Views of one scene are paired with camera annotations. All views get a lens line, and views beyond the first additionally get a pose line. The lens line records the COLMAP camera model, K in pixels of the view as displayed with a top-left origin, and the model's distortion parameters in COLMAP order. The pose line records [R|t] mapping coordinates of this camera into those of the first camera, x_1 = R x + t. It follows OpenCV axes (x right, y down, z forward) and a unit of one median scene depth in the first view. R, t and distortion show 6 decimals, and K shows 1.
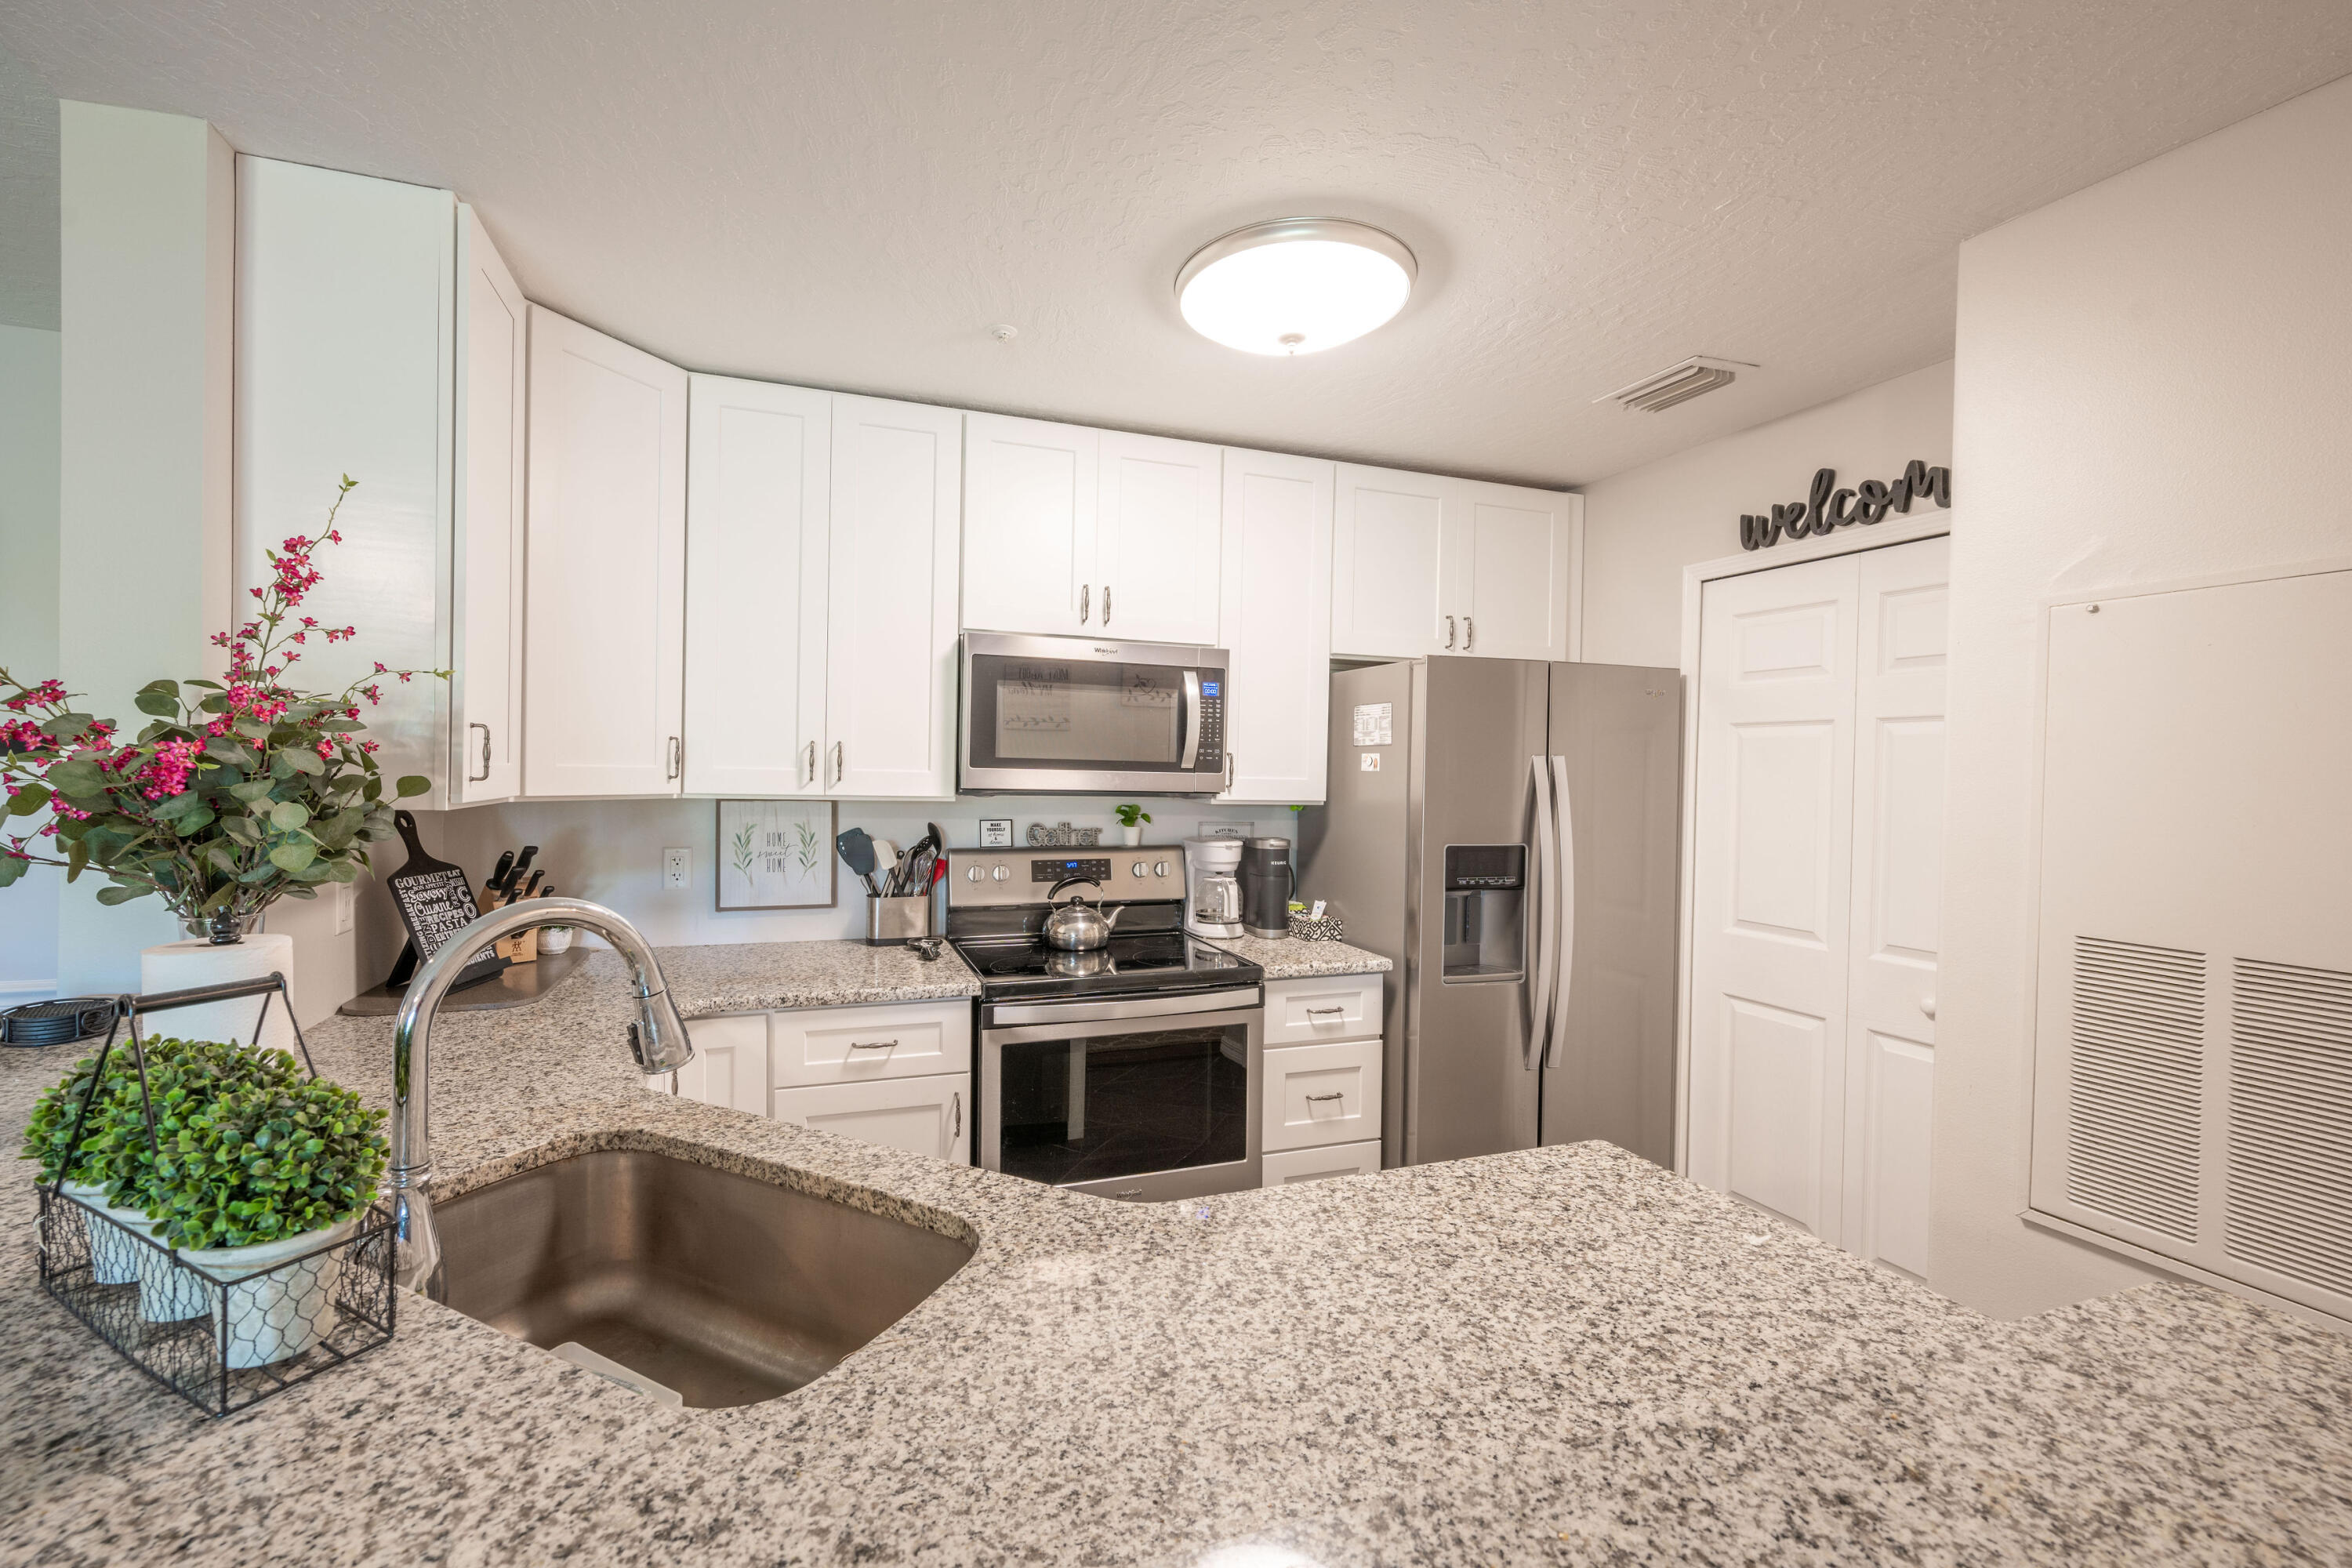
lens RADIAL K [[950.8, 0, 1134.6], [0, 950.8, 783.2], [0, 0, 1]] dist [-0.004110, 0.001165]
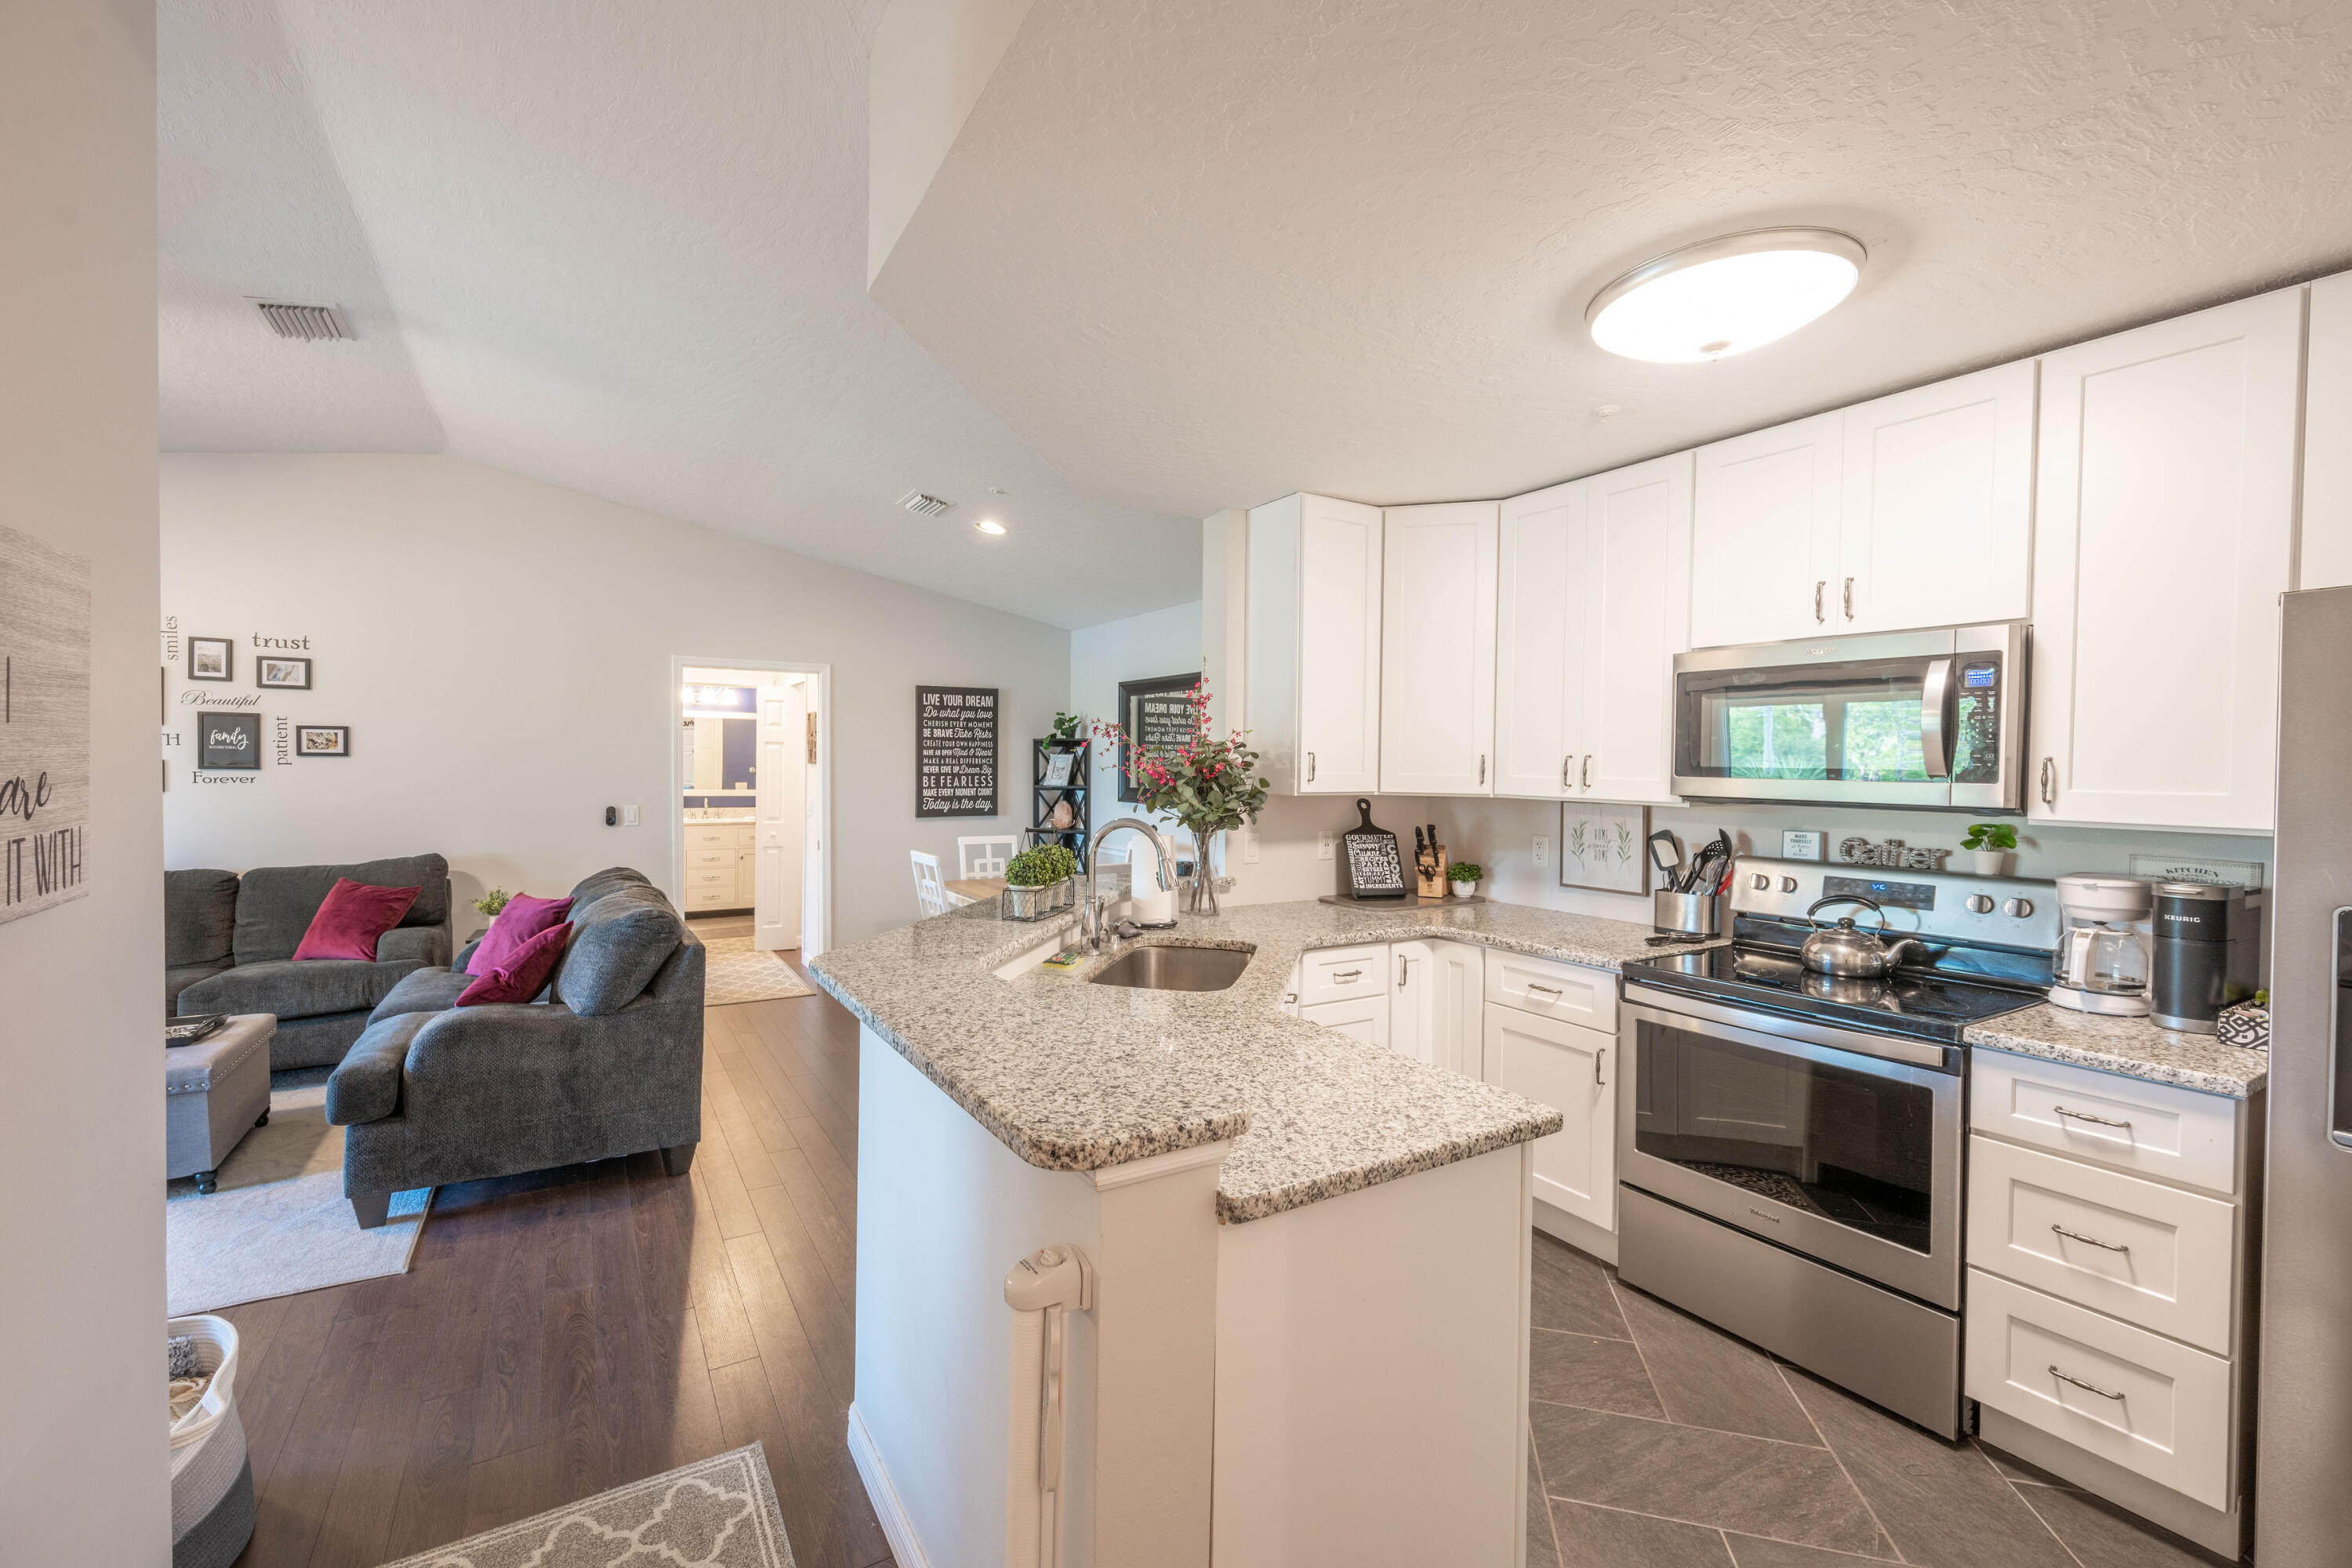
lens RADIAL K [[950.8, 0, 1114.9], [0, 950.8, 783.5], [0, 0, 1]] dist [-0.004110, 0.001165]
pose [[0.196832, 0.008154, -0.980403, 0.765573], [-0.021519, 0.999760, 0.003994, 0.001629], [0.980201, 0.020311, 0.196960, 0.140507]]
